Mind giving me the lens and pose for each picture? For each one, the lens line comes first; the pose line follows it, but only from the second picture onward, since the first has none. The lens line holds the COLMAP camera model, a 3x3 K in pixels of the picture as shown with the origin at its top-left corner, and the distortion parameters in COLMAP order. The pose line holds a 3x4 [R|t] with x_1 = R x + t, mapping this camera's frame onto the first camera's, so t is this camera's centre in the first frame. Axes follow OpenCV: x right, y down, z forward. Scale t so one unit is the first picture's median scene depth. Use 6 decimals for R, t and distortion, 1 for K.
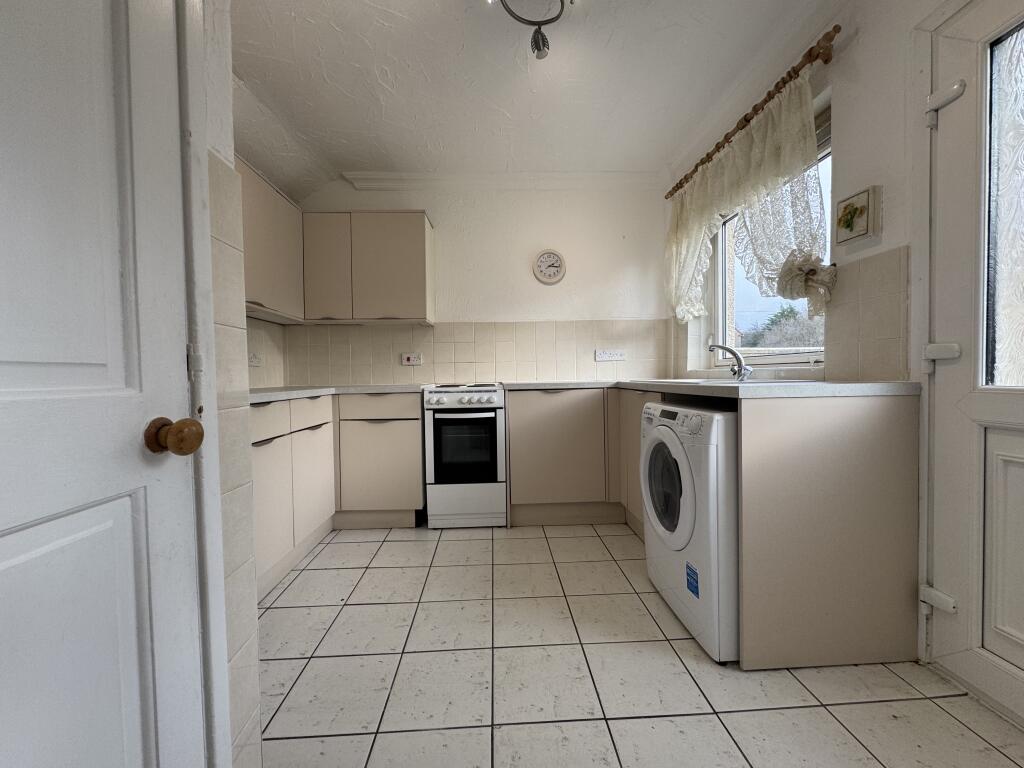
lens RADIAL K [[408.9, 0, 509.6], [0, 408.9, 379.2], [0, 0, 1]] dist [-0.001938, -0.000578]
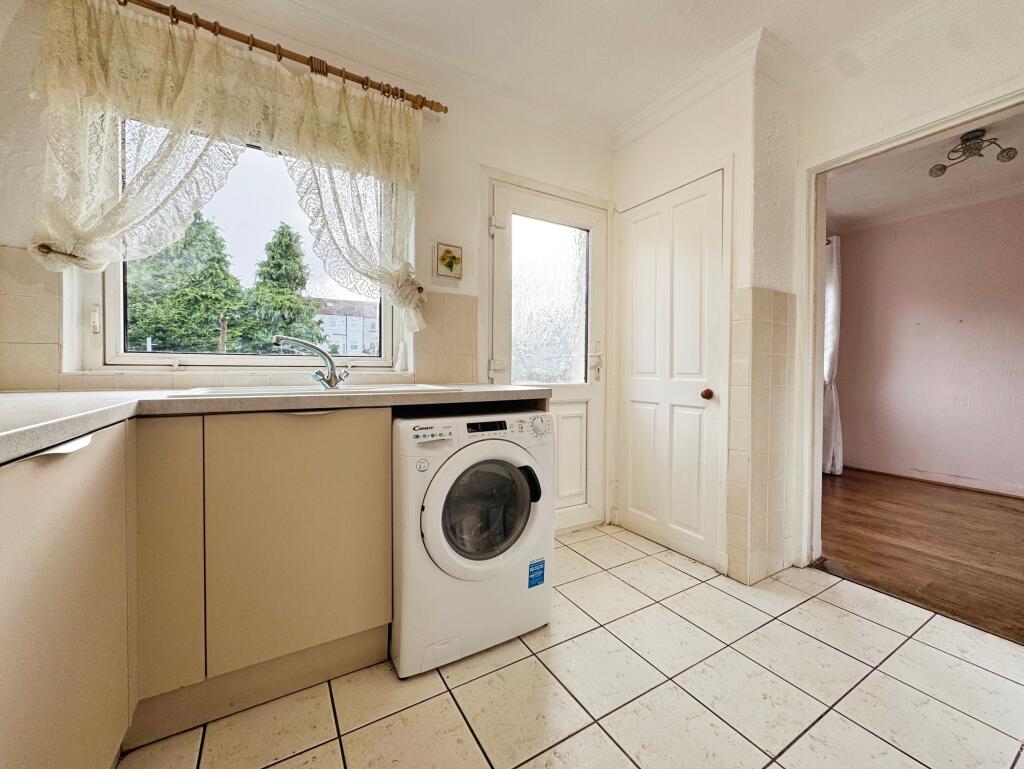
lens RADIAL K [[408.9, 0, 509.6], [0, 408.9, 379.7], [0, 0, 1]] dist [-0.001938, -0.000578]
pose [[-0.458005, -0.006394, 0.888926, -0.446417], [0.019670, 0.999656, 0.017325, -0.030082], [-0.888732, 0.025420, -0.457722, 1.481543]]
